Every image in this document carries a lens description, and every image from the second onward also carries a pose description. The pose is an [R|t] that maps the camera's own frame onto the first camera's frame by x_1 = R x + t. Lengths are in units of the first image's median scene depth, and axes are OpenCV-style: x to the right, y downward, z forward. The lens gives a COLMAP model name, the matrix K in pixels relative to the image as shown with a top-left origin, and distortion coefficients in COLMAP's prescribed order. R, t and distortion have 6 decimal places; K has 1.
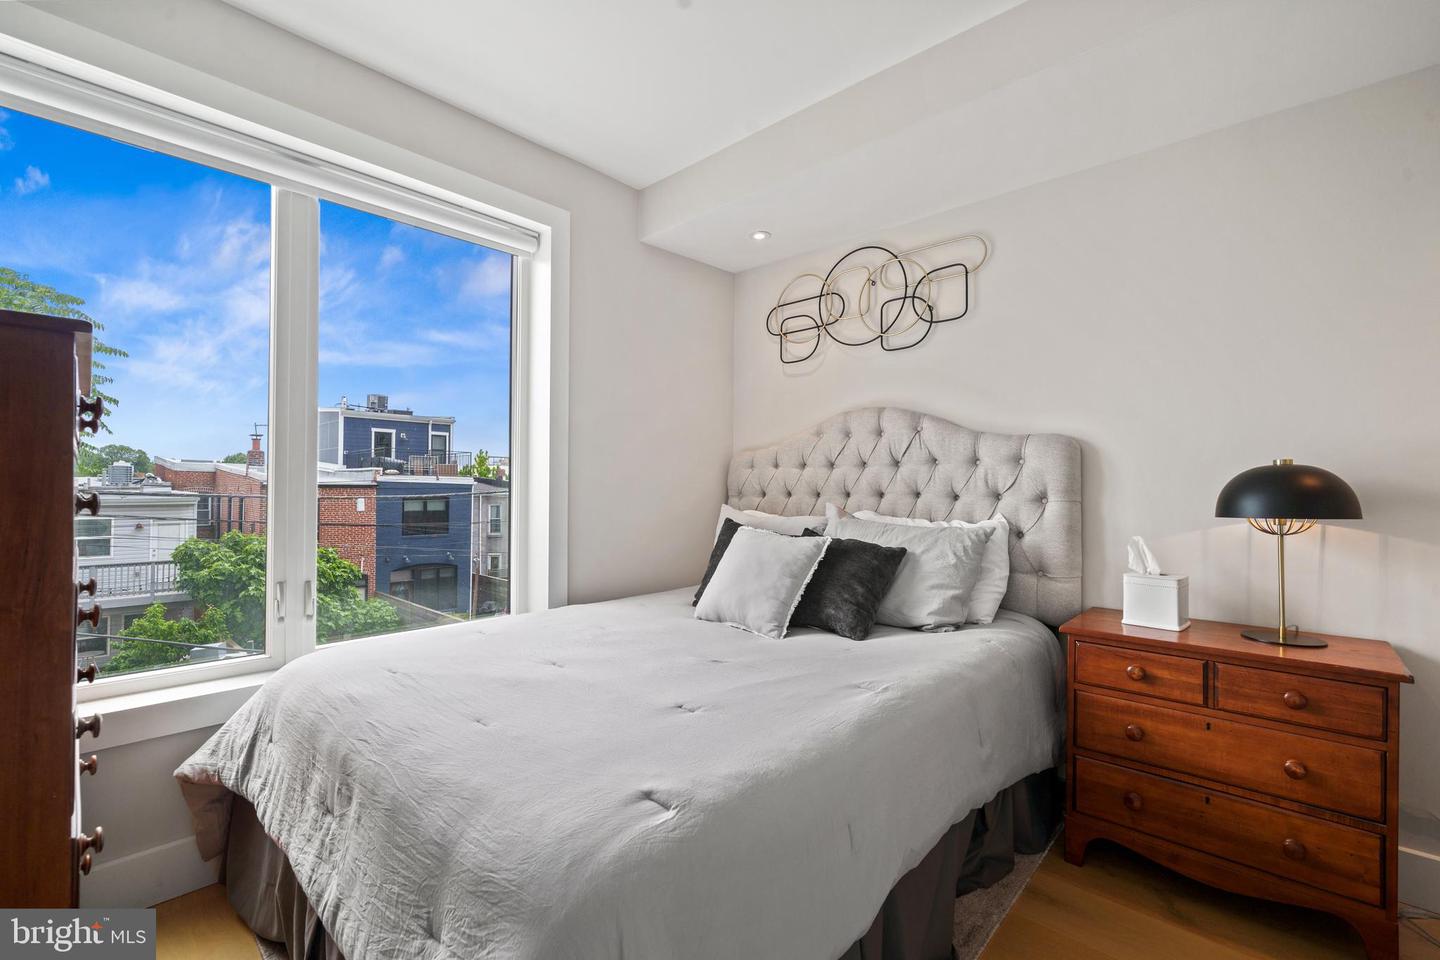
lens RADIAL K [[617.9, 0, 720.0], [0, 617.9, 480.0], [0, 0, 1]] dist [-0.001184, 0.000011]
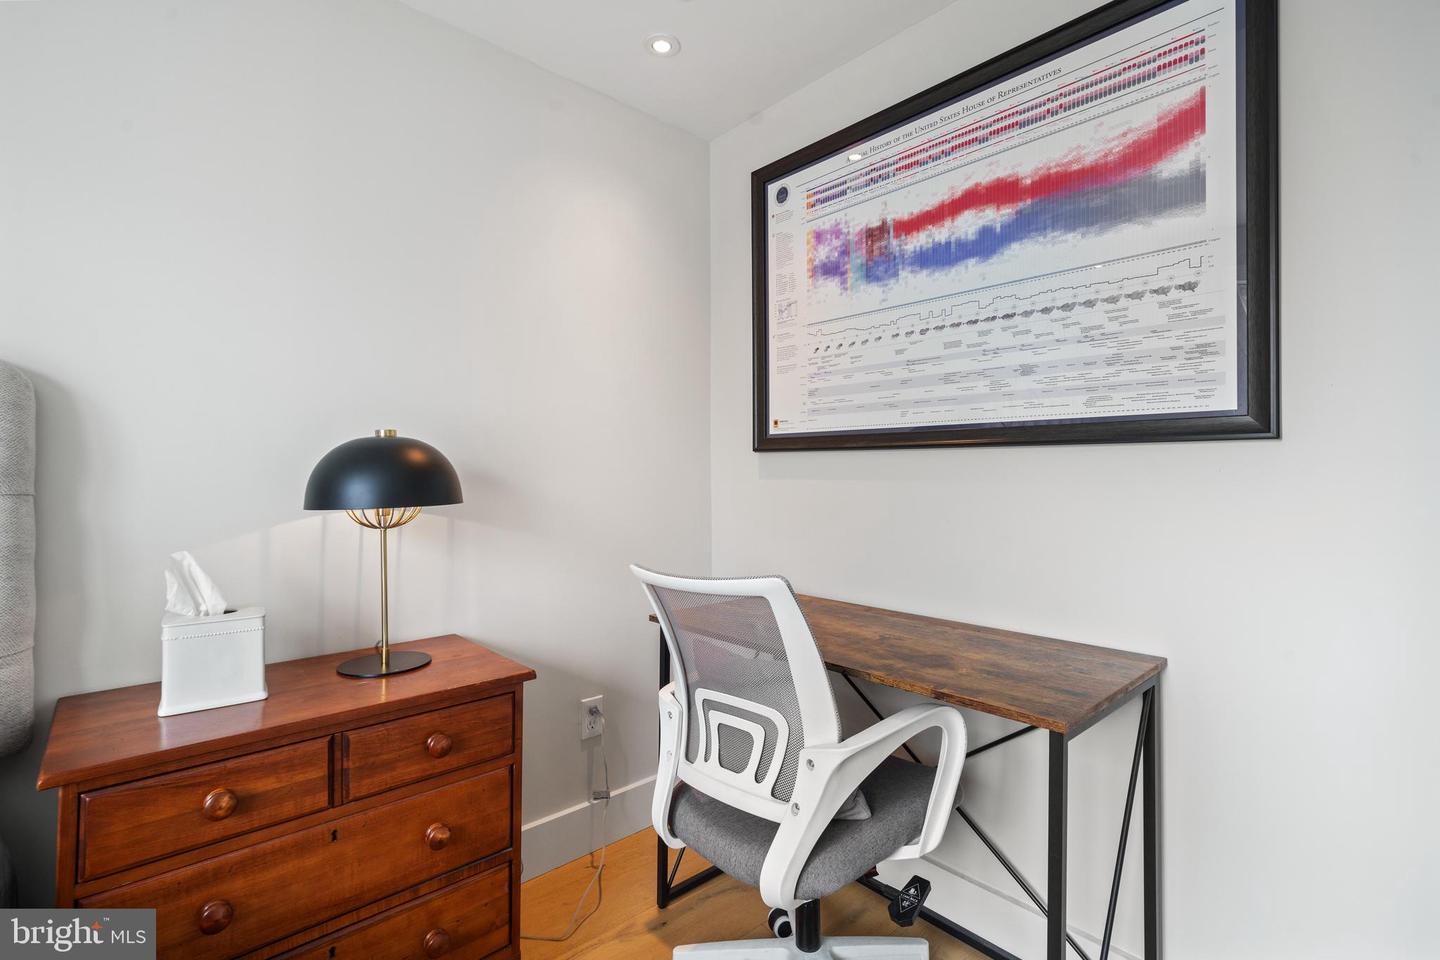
lens RADIAL K [[666.6, 0, 719.0], [0, 666.6, 465.8], [0, 0, 1]] dist [0.003189, 0.000272]
pose [[0.086367, 0.005817, 0.996246, 0.126761], [-0.009619, 0.999941, -0.005004, 0.011963], [-0.996217, -0.009151, 0.086418, 0.535866]]
